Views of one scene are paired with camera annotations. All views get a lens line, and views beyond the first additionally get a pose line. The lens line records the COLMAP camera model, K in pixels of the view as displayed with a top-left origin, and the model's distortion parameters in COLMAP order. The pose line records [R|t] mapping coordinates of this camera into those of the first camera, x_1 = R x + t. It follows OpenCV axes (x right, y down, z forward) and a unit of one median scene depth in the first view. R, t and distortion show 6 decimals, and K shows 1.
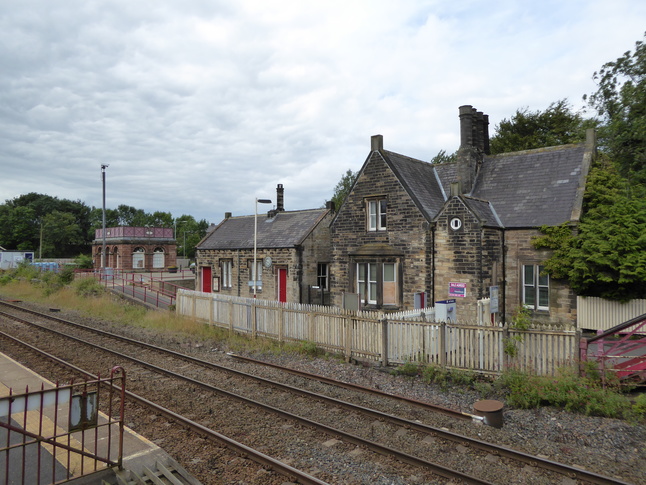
lens RADIAL K [[457.9, 0, 322.4], [0, 457.9, 259.3], [0, 0, 1]] dist [-0.000377, 0.001565]
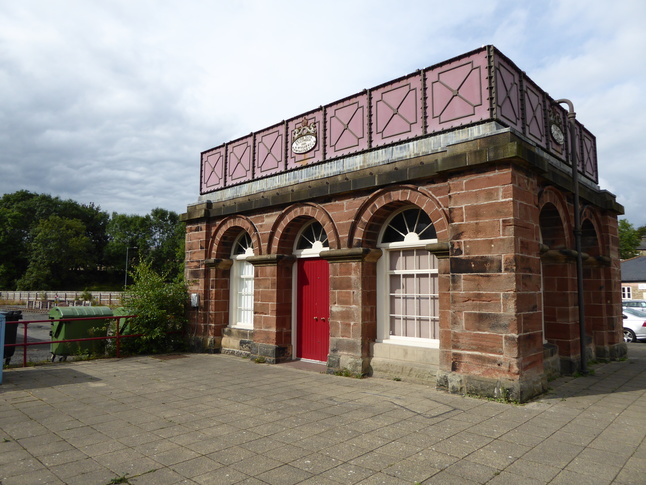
lens RADIAL K [[461.2, 0, 327.1], [0, 461.2, 243.0], [0, 0, 1]] dist [-0.031152, 0.001313]
pose [[0.999968, 0.001756, 0.007763, -0.205989], [-0.000874, 0.993685, -0.112204, 0.001417], [-0.007911, 0.112194, 0.993655, 0.364335]]
